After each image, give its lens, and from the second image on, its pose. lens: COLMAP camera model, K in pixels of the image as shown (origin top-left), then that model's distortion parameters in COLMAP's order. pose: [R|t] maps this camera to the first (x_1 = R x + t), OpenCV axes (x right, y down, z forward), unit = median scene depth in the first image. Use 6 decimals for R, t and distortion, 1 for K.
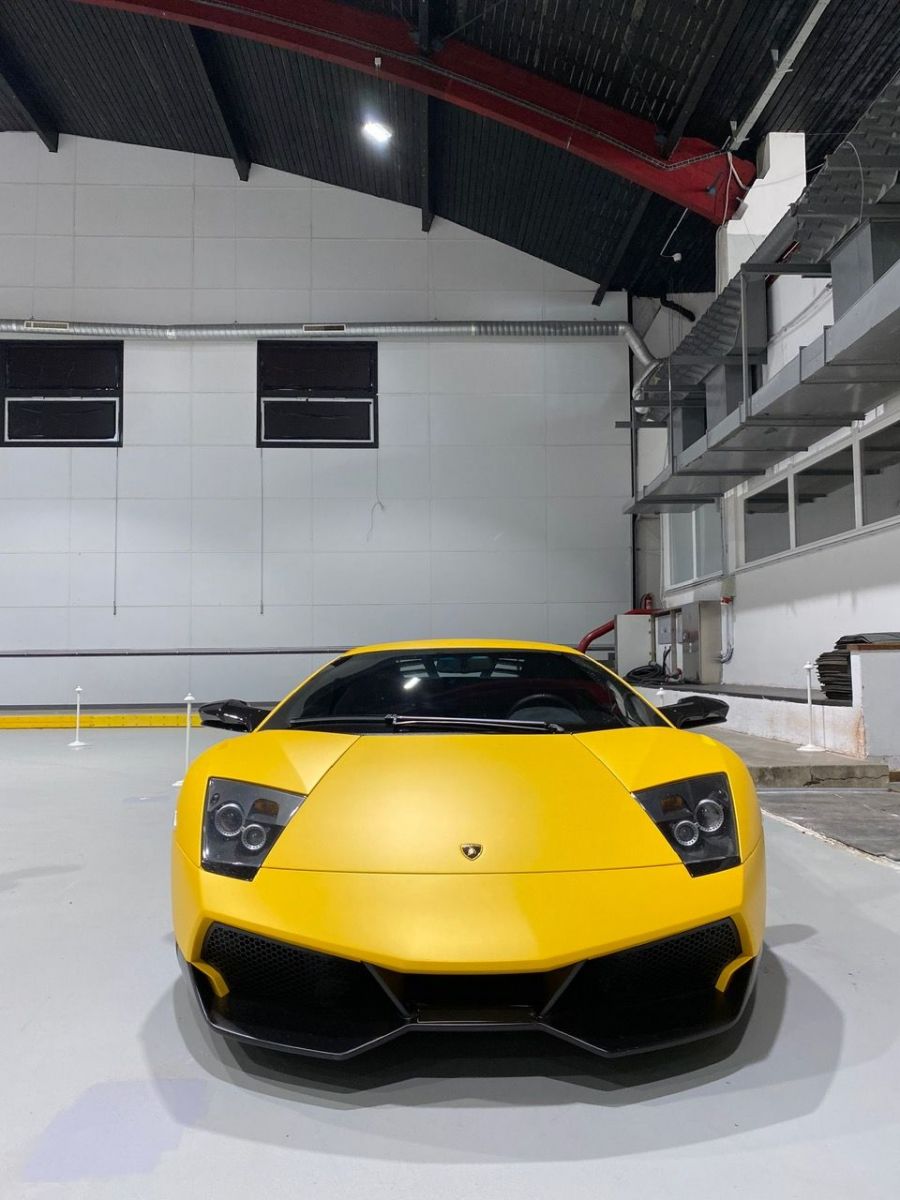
lens RADIAL K [[919.2, 0, 450.0], [0, 919.2, 600.0], [0, 0, 1]] dist [0.014893, -0.011351]
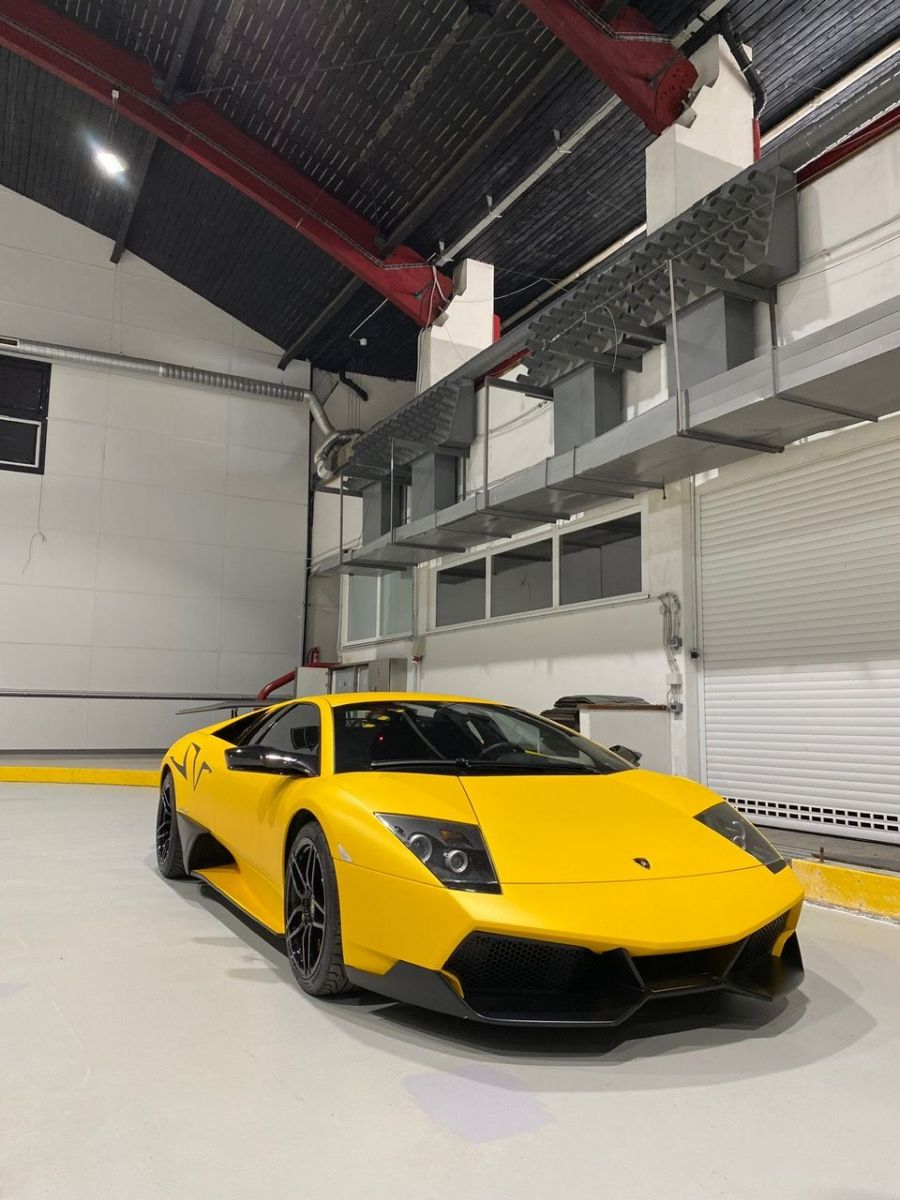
lens RADIAL K [[902.2, 0, 450.0], [0, 902.2, 600.0], [0, 0, 1]] dist [0.049450, -0.081480]
pose [[0.904703, 0.079719, 0.418518, -0.118829], [-0.056767, 0.996135, -0.067030, 0.000018], [-0.422244, 0.036884, 0.905732, -0.010716]]
